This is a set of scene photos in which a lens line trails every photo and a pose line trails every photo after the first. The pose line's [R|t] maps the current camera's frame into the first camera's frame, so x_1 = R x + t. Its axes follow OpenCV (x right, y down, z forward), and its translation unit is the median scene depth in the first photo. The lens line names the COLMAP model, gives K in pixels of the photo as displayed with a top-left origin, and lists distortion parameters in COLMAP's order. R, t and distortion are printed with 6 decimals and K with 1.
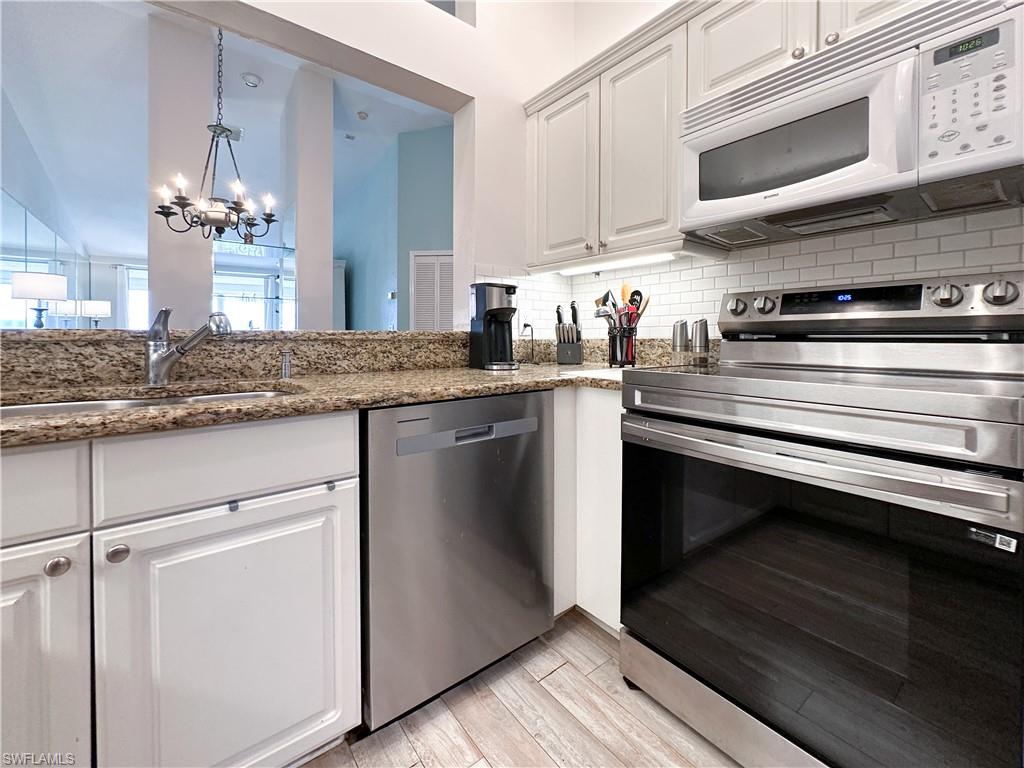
lens RADIAL K [[422.6, 0, 506.3], [0, 422.6, 341.8], [0, 0, 1]] dist [-0.005993, 0.000105]
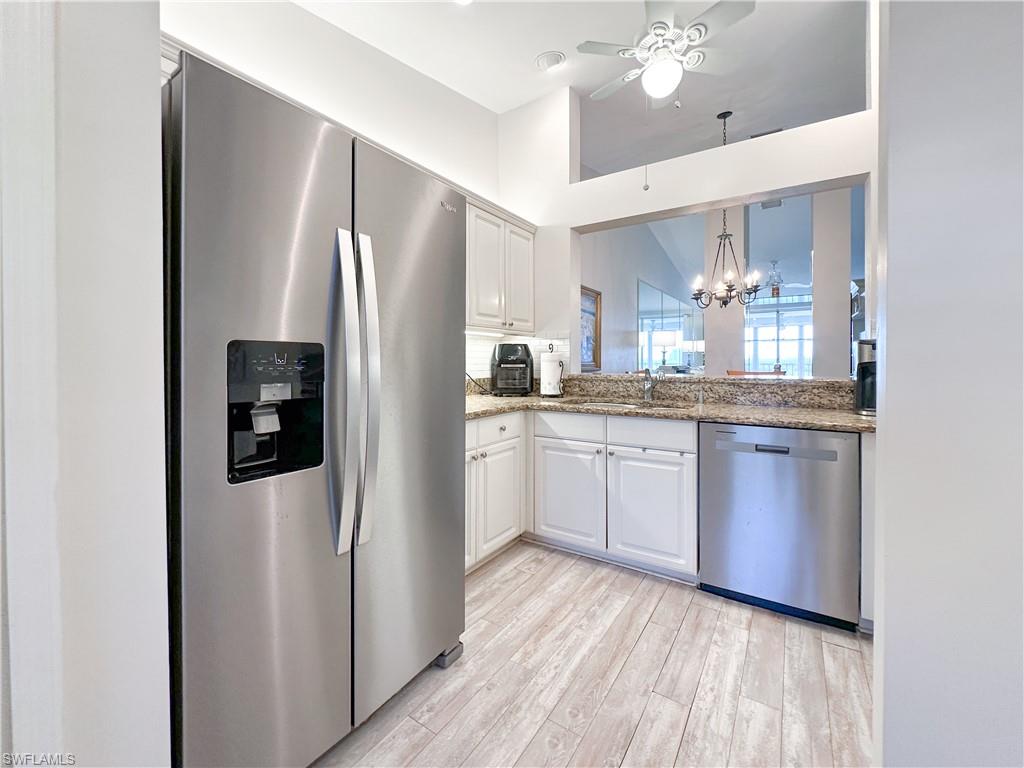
lens RADIAL K [[422.6, 0, 499.9], [0, 422.6, 363.0], [0, 0, 1]] dist [-0.005993, 0.000105]
pose [[0.290087, 0.005548, -0.956984, 1.072657], [-0.010099, 0.999945, 0.002736, -0.094707], [0.956947, 0.008871, 0.290127, -0.412084]]
